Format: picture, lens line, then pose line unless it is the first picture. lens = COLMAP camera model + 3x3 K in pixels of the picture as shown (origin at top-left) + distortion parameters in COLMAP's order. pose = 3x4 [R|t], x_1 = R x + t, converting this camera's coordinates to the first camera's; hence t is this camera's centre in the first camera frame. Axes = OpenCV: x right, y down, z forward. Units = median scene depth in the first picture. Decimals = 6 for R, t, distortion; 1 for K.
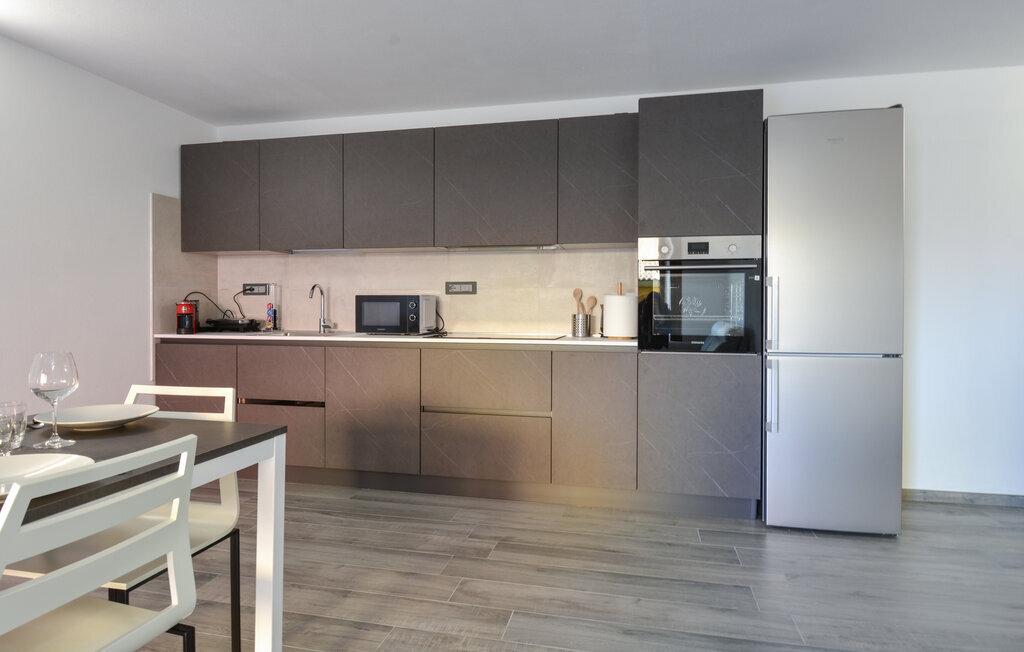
lens RADIAL K [[601.2, 0, 493.6], [0, 601.2, 323.2], [0, 0, 1]] dist [0.005724, 0.000299]
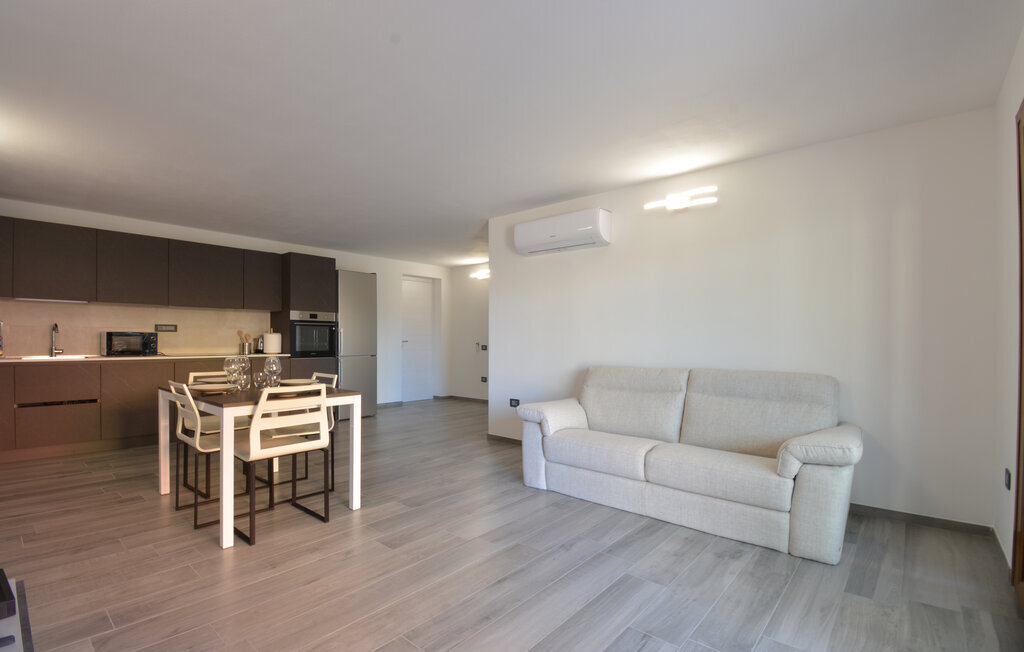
lens RADIAL K [[464.6, 0, 527.2], [0, 464.6, 340.0], [0, 0, 1]] dist [-0.009081, -0.007766]
pose [[0.435360, -0.001135, 0.900256, -0.837408], [0.018252, 0.999805, -0.007566, 0.004493], [-0.900072, 0.019726, 0.435295, -0.531664]]
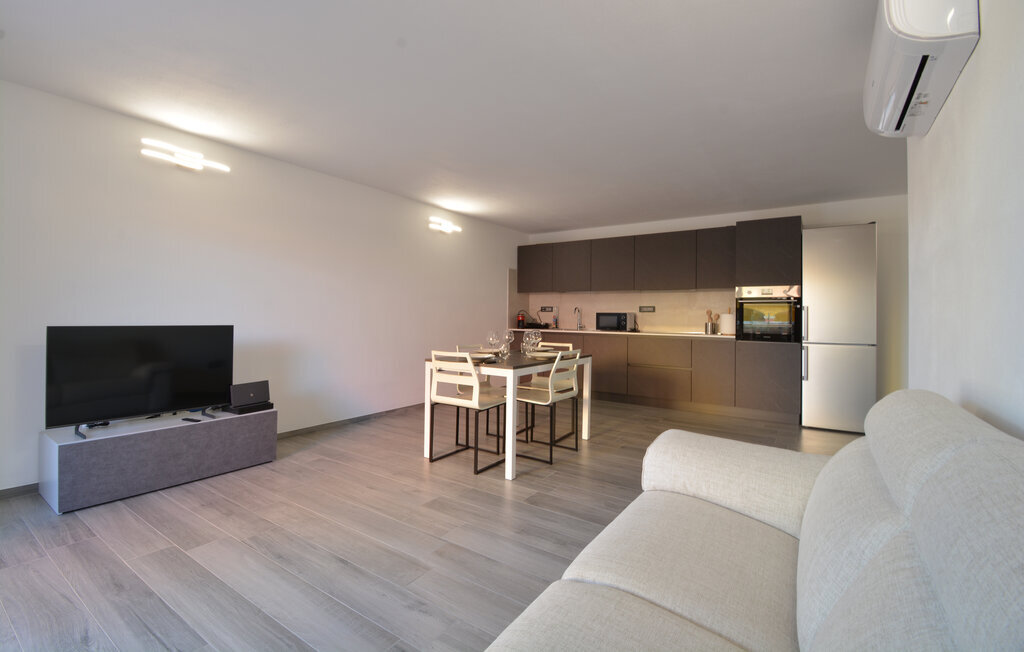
lens RADIAL K [[464.6, 0, 484.2], [0, 464.6, 306.1], [0, 0, 1]] dist [-0.009081, -0.007766]
pose [[0.924657, 0.001275, -0.380798, 0.036456], [-0.019927, 0.998786, -0.045043, 0.014087], [0.380278, 0.049238, 0.923561, -0.710715]]
